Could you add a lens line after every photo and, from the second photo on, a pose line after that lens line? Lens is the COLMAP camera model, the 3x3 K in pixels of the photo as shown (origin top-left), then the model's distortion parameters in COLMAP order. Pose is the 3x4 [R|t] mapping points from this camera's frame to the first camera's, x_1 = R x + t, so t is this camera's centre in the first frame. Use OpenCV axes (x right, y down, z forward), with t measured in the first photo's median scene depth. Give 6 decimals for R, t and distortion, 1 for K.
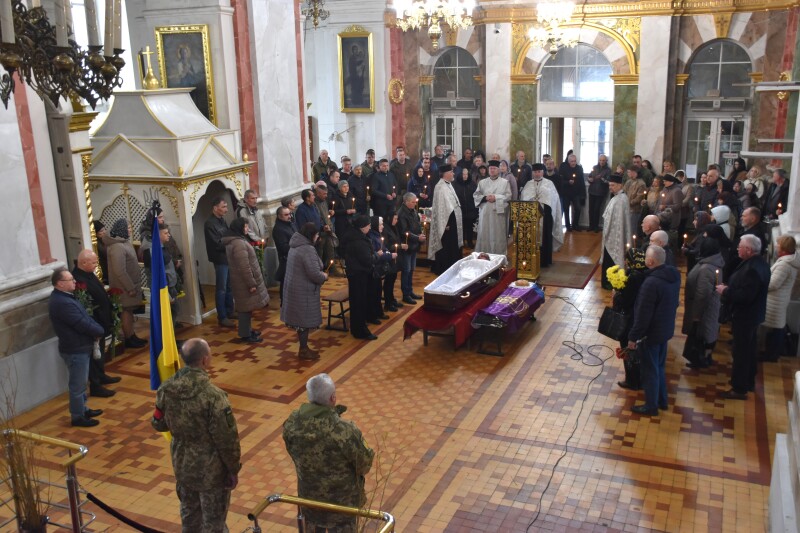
lens RADIAL K [[764.1, 0, 400.0], [0, 764.1, 266.5], [0, 0, 1]] dist [-0.081089, 0.213723]
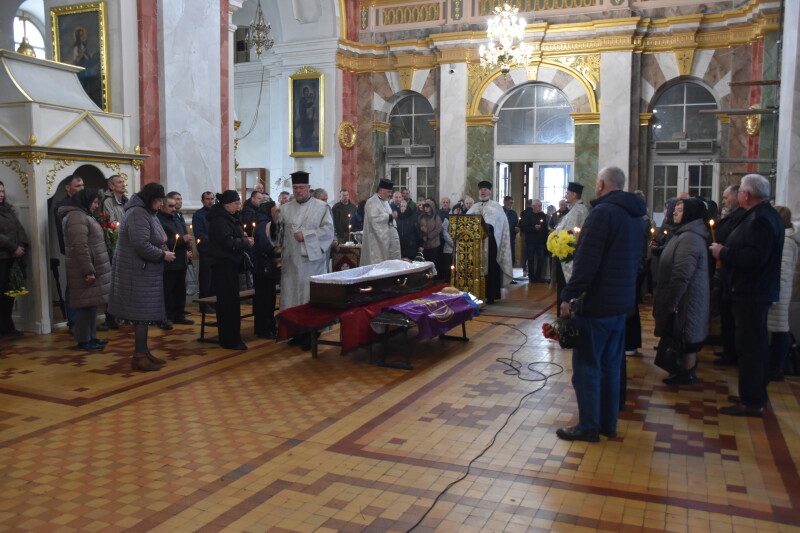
lens RADIAL K [[694.5, 0, 400.0], [0, 694.5, 266.5], [0, 0, 1]] dist [-0.100727, 0.130249]
pose [[0.999580, 0.028856, 0.002683, 0.076301], [-0.028067, 0.986974, -0.158413, 0.080925], [-0.007219, 0.158272, 0.987369, 0.208201]]
